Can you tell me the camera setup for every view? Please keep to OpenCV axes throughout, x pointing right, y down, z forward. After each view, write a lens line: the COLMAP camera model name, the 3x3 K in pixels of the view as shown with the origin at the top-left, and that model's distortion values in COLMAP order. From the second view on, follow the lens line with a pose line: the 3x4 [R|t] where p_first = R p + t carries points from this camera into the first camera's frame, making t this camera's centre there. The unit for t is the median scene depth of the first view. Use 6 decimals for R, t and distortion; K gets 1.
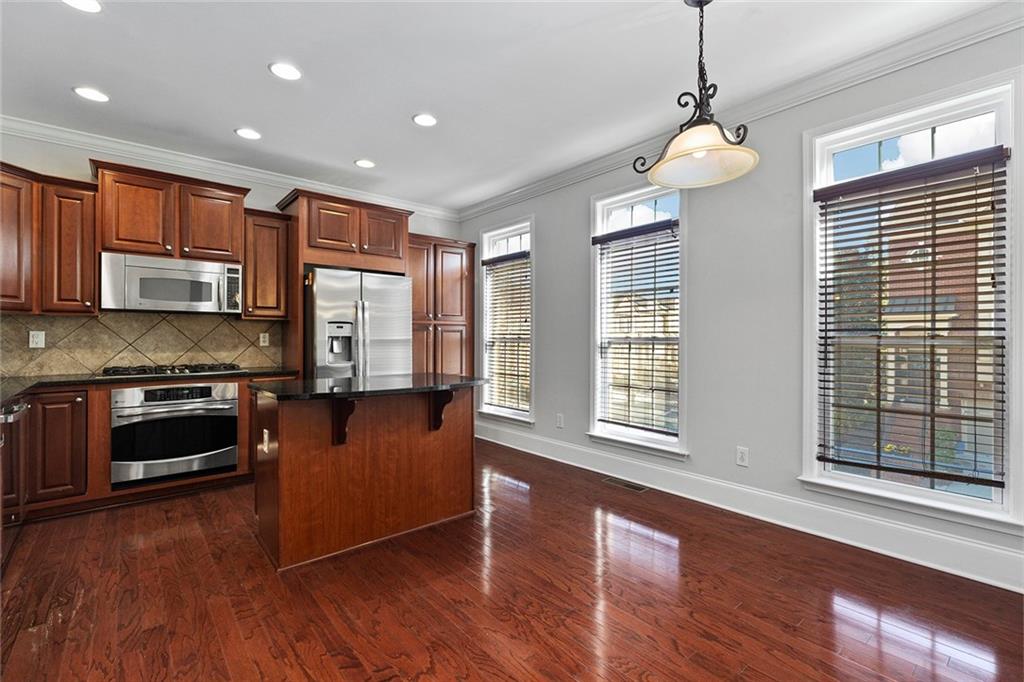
lens RADIAL K [[457.4, 0, 513.7], [0, 457.4, 338.1], [0, 0, 1]] dist [0.003253, -0.000502]
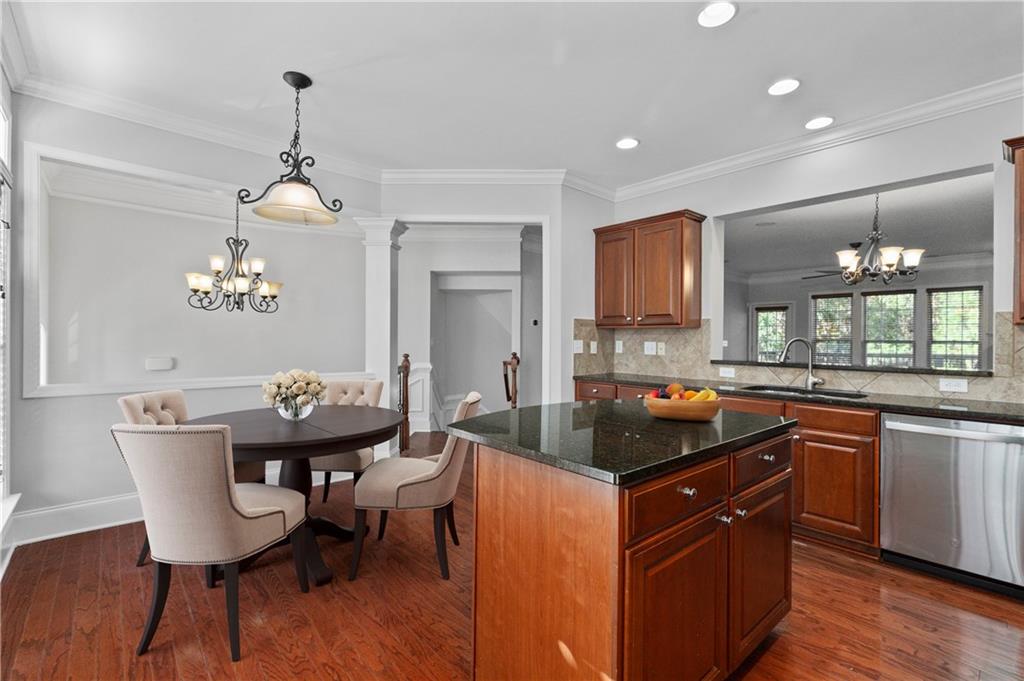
lens RADIAL K [[457.4, 0, 512.3], [0, 457.4, 339.0], [0, 0, 1]] dist [0.003253, -0.000502]
pose [[-0.999859, -0.007589, -0.014995, -0.105475], [-0.007643, 0.999965, 0.003517, -0.020229], [0.014968, 0.003632, -0.999881, 1.356558]]
